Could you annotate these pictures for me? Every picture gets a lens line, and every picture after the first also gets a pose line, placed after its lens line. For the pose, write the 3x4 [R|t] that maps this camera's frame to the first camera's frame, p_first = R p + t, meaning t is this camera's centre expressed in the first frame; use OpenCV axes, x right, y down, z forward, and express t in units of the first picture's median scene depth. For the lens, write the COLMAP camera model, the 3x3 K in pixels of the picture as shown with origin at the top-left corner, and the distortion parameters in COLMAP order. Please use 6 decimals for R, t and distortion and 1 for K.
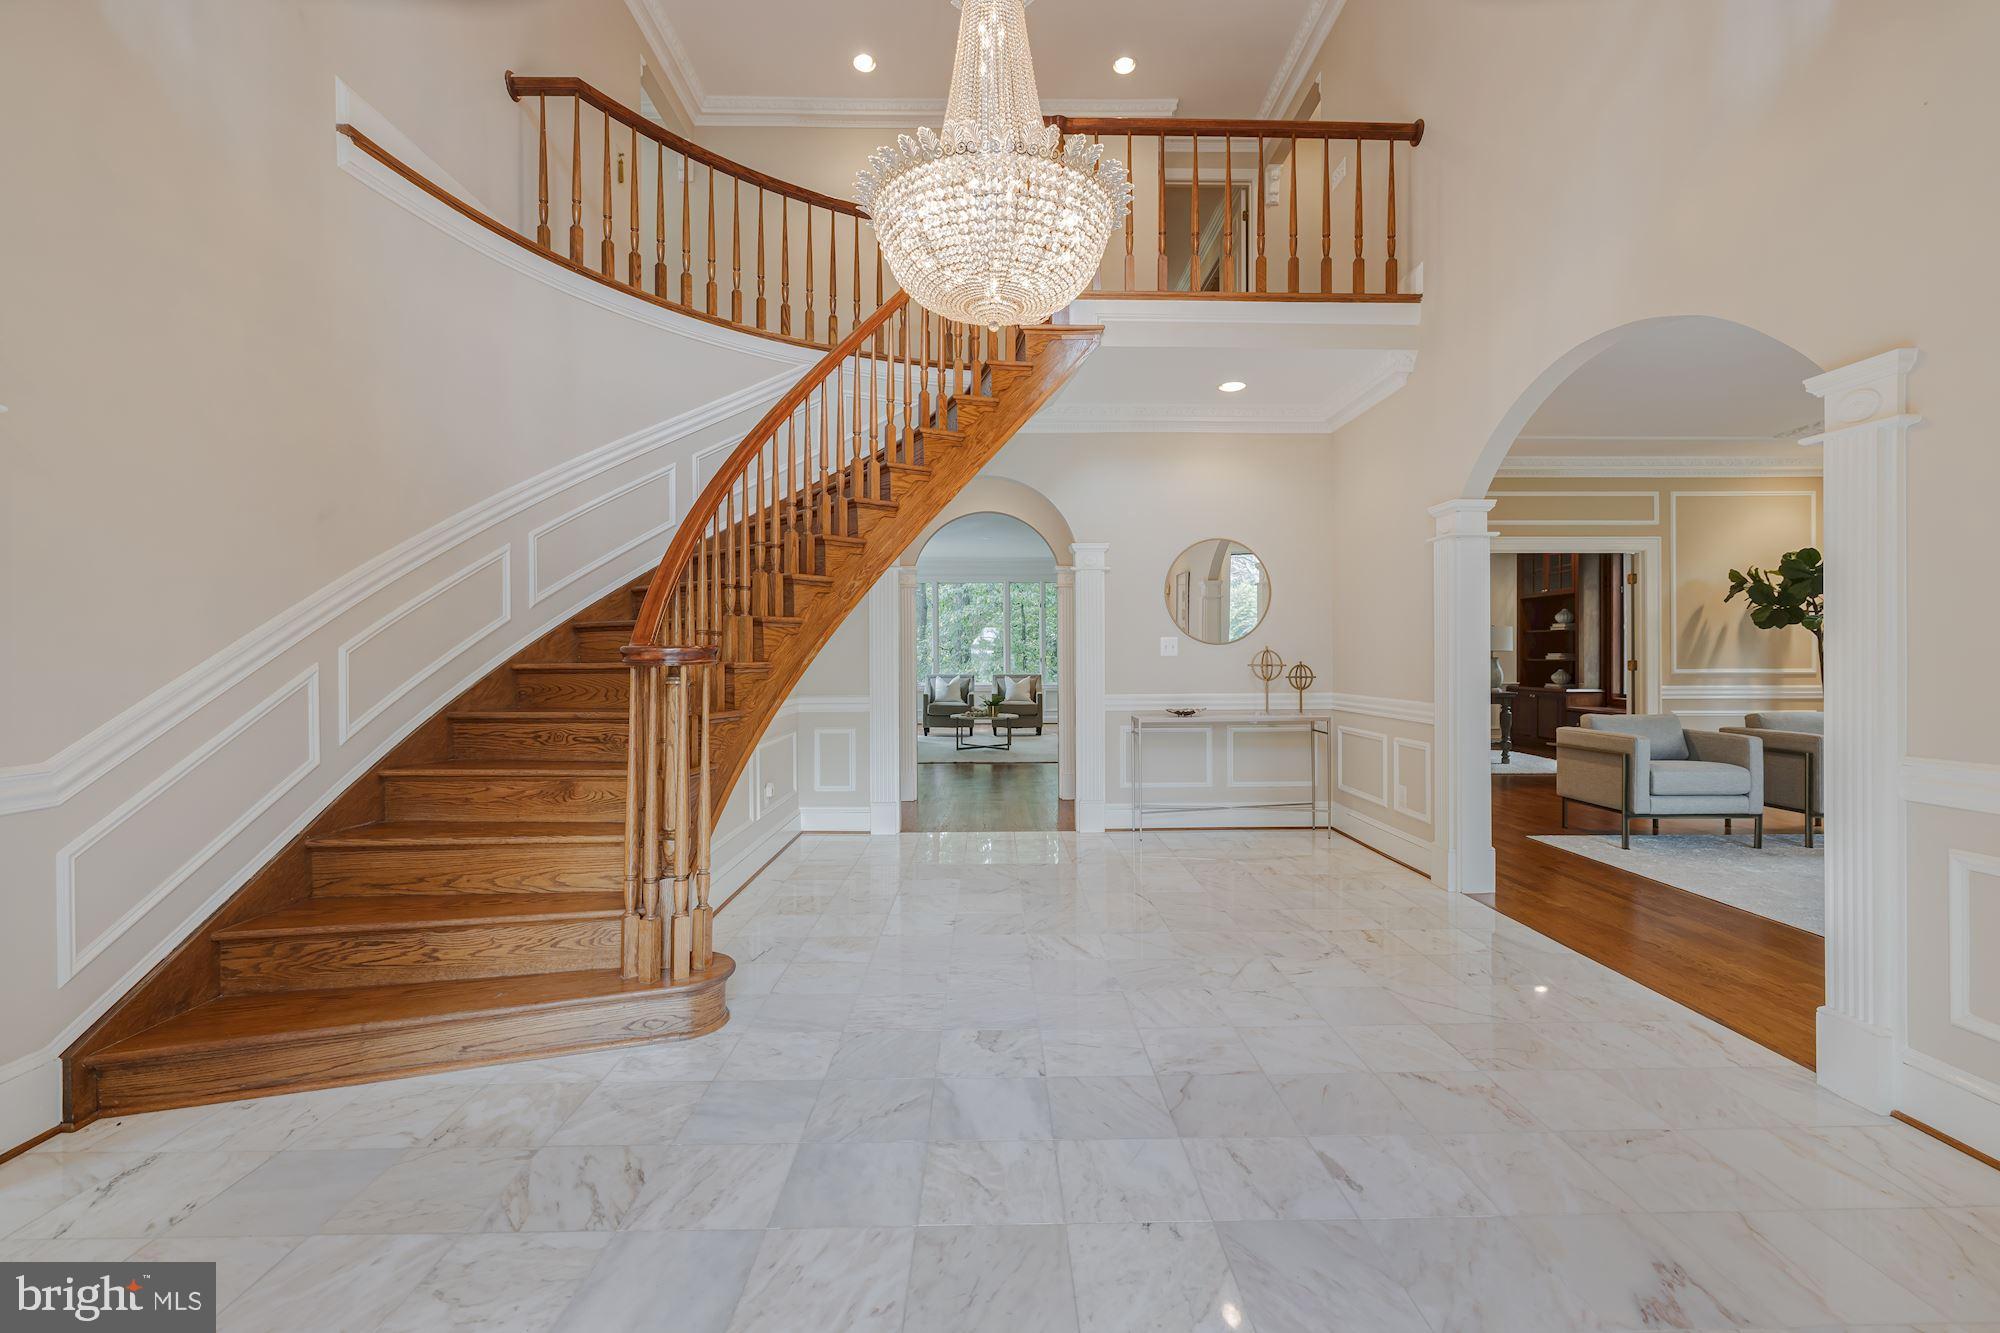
lens RADIAL K [[838.0, 0, 1018.4], [0, 838.0, 653.9], [0, 0, 1]] dist [-0.003142, -0.000742]
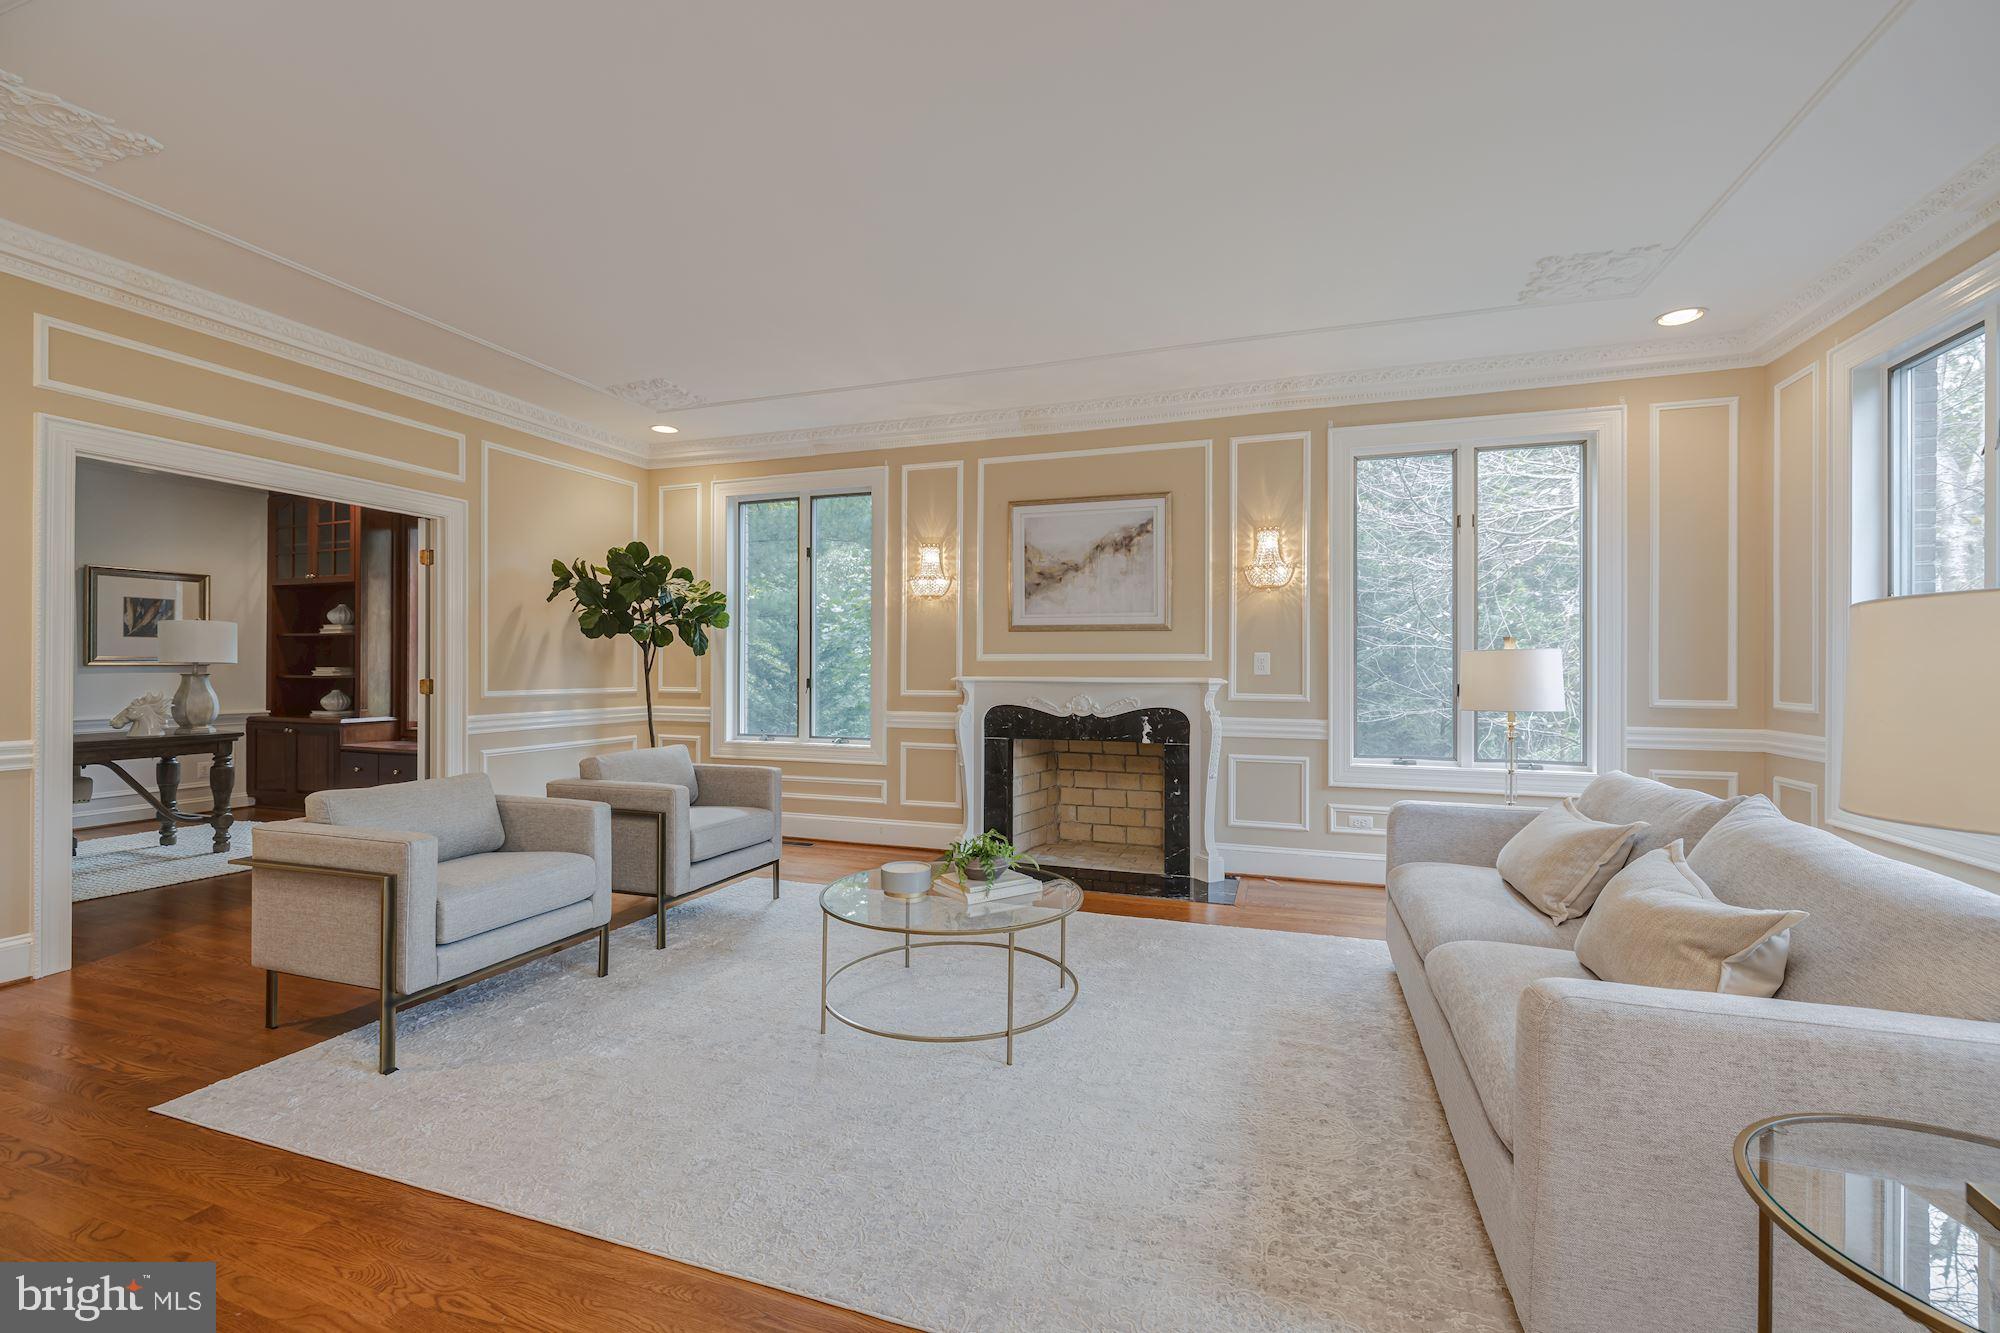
lens RADIAL K [[838.0, 0, 1010.0], [0, 838.0, 665.0], [0, 0, 1]] dist [-0.003142, -0.000742]
pose [[0.341000, 0.006797, 0.940039, 0.284692], [-0.004893, 0.999973, -0.005456, -0.002543], [-0.940050, -0.002739, 0.341024, 0.358935]]
